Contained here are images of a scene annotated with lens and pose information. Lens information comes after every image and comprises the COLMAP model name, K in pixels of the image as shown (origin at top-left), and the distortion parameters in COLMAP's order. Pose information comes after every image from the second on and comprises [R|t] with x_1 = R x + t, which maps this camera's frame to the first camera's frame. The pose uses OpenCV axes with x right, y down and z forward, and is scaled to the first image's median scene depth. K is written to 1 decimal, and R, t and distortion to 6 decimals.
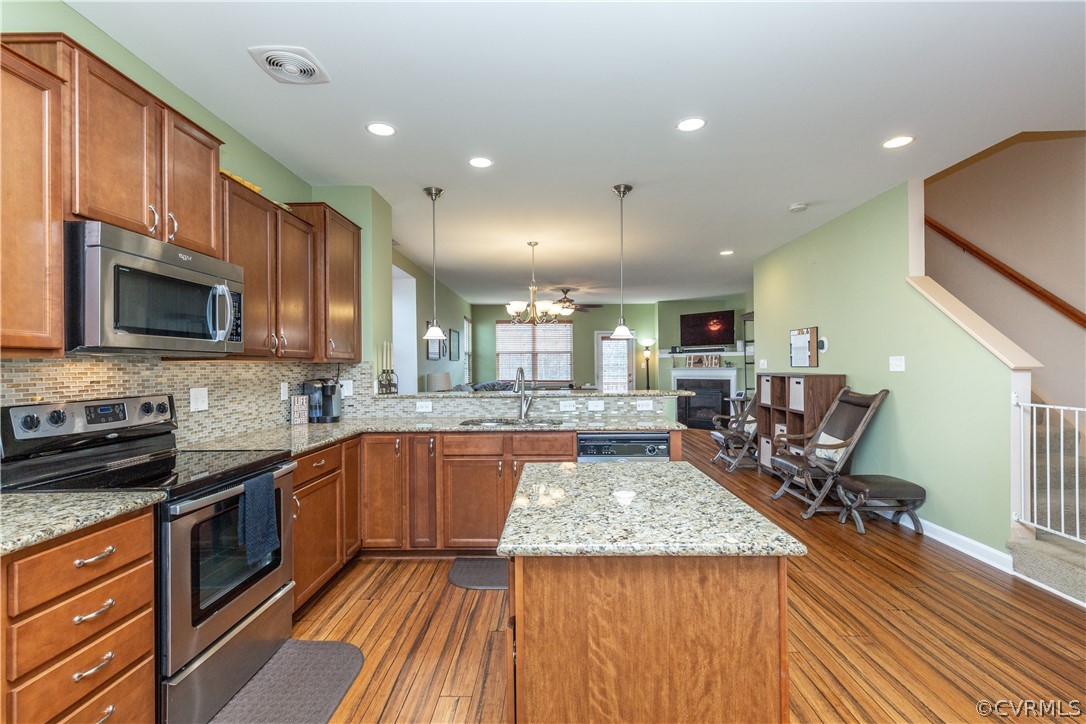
lens RADIAL K [[491.4, 0, 547.4], [0, 491.4, 360.3], [0, 0, 1]] dist [0.009391, -0.001790]
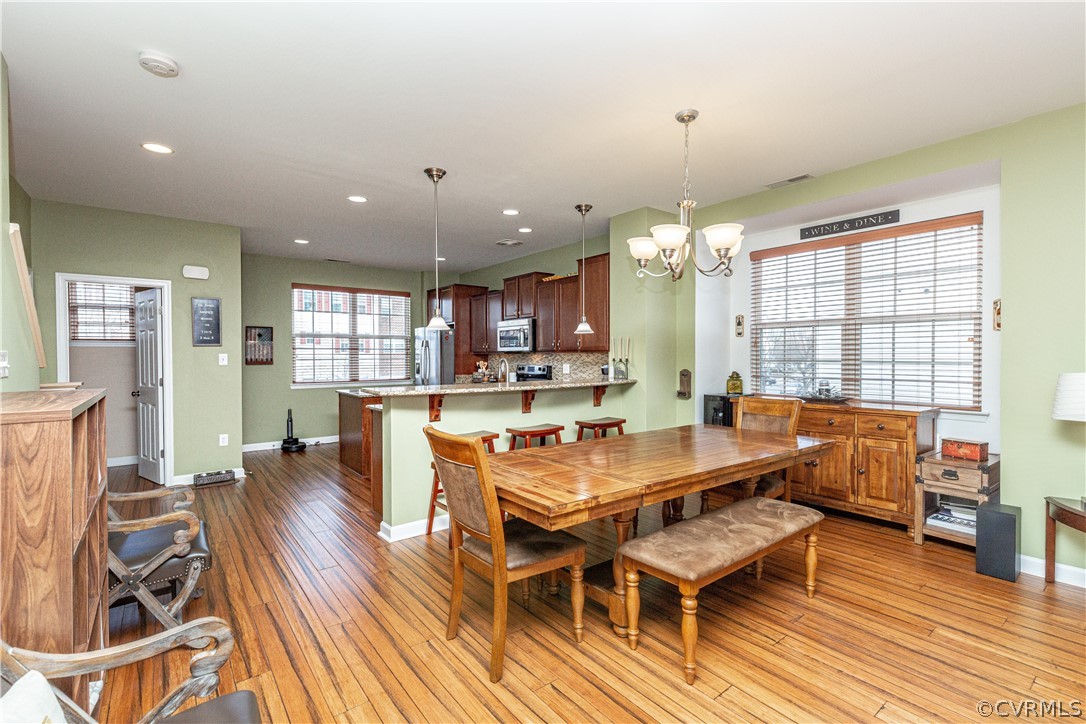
lens RADIAL K [[491.4, 0, 544.6], [0, 491.4, 362.2], [0, 0, 1]] dist [0.009391, -0.001790]
pose [[-0.780334, 0.022497, -0.624958, 0.592692], [0.019187, 0.999744, 0.012031, 0.010213], [0.625068, -0.002603, -0.780566, 1.875894]]
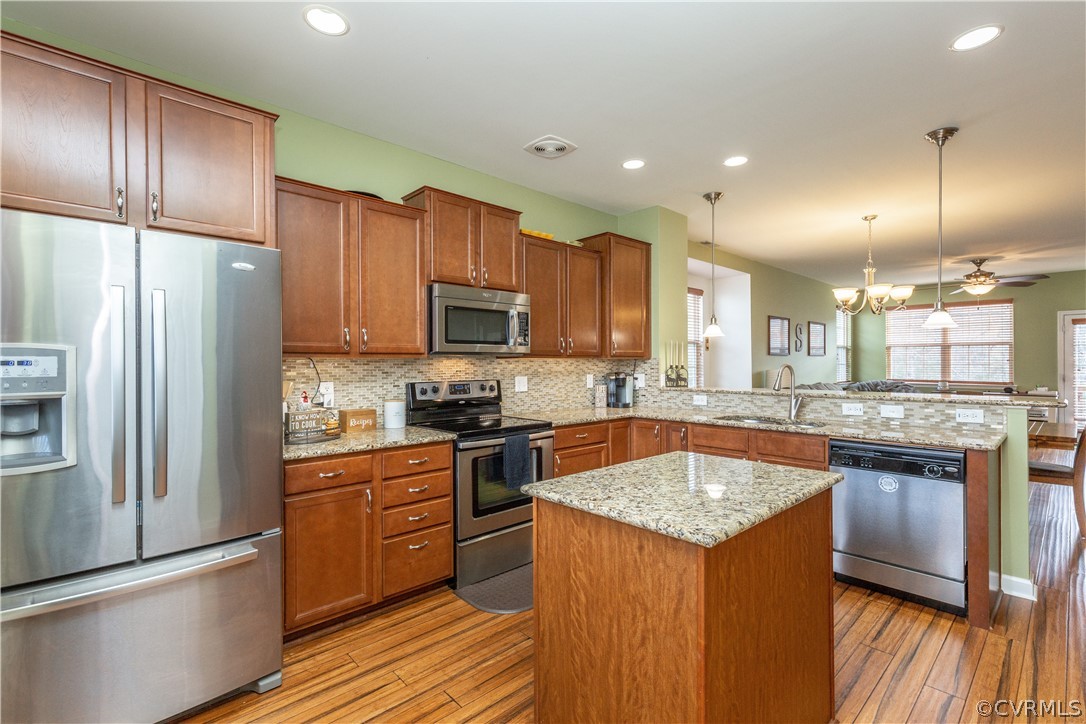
lens RADIAL K [[491.4, 0, 543.7], [0, 491.4, 360.1], [0, 0, 1]] dist [0.009391, -0.001790]
pose [[0.693067, 0.001081, -0.720872, 0.279250], [0.005817, 0.999958, 0.007091, -0.002754], [0.720849, -0.009108, 0.693032, 0.008038]]
